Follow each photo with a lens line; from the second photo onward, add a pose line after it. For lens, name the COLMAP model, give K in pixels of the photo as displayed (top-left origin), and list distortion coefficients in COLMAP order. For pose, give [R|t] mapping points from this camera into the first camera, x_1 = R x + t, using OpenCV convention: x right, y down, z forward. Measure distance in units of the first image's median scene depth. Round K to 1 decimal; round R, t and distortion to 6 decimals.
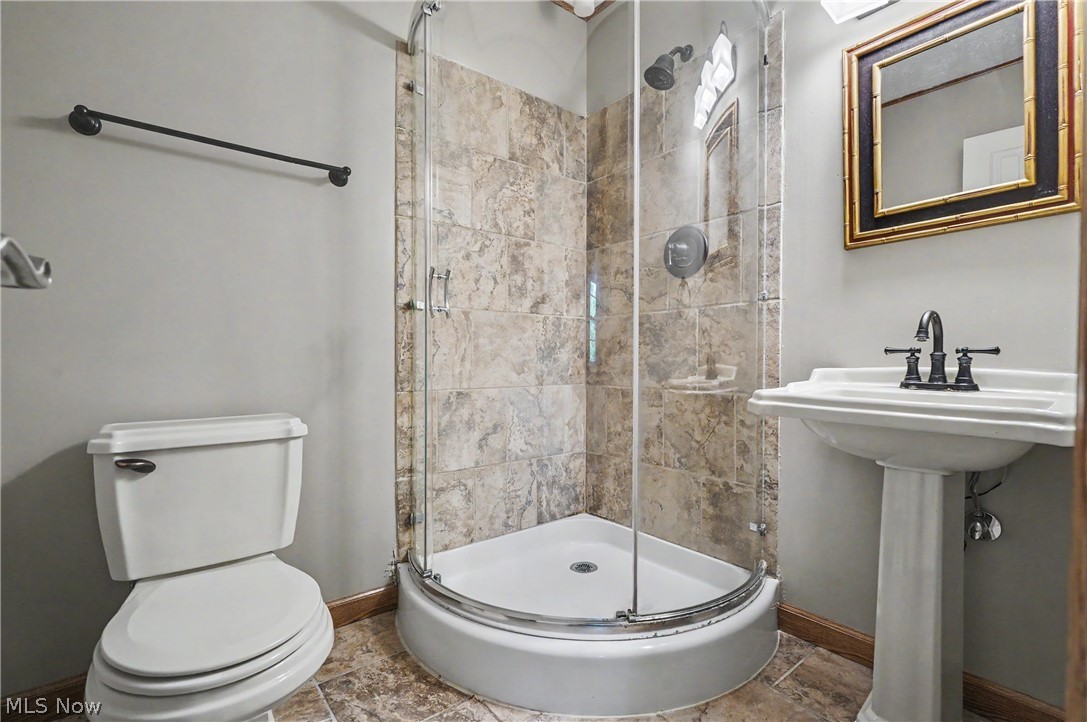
lens RADIAL K [[496.7, 0, 545.1], [0, 496.7, 361.1], [0, 0, 1]] dist [-0.007916, 0.000190]
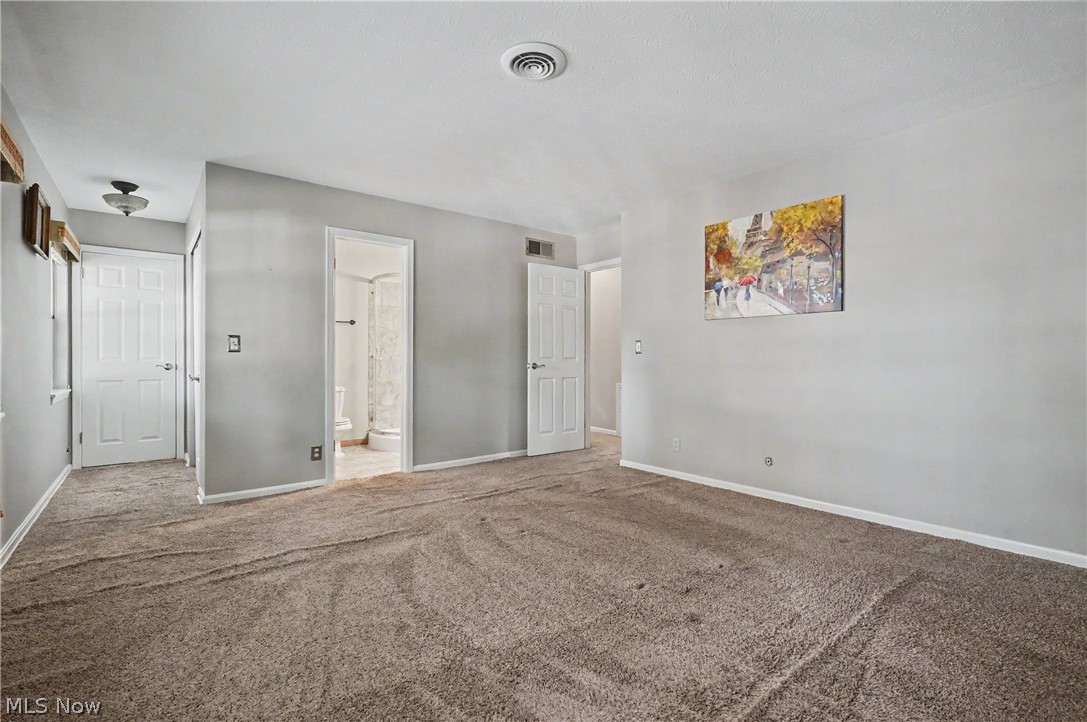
lens RADIAL K [[496.7, 0, 542.2], [0, 496.7, 361.4], [0, 0, 1]] dist [-0.007916, 0.000190]
pose [[0.999991, 0.001524, -0.003876, 0.910359], [-0.001543, 0.999987, -0.004934, -0.060033], [0.003868, 0.004940, 0.999980, -2.415920]]
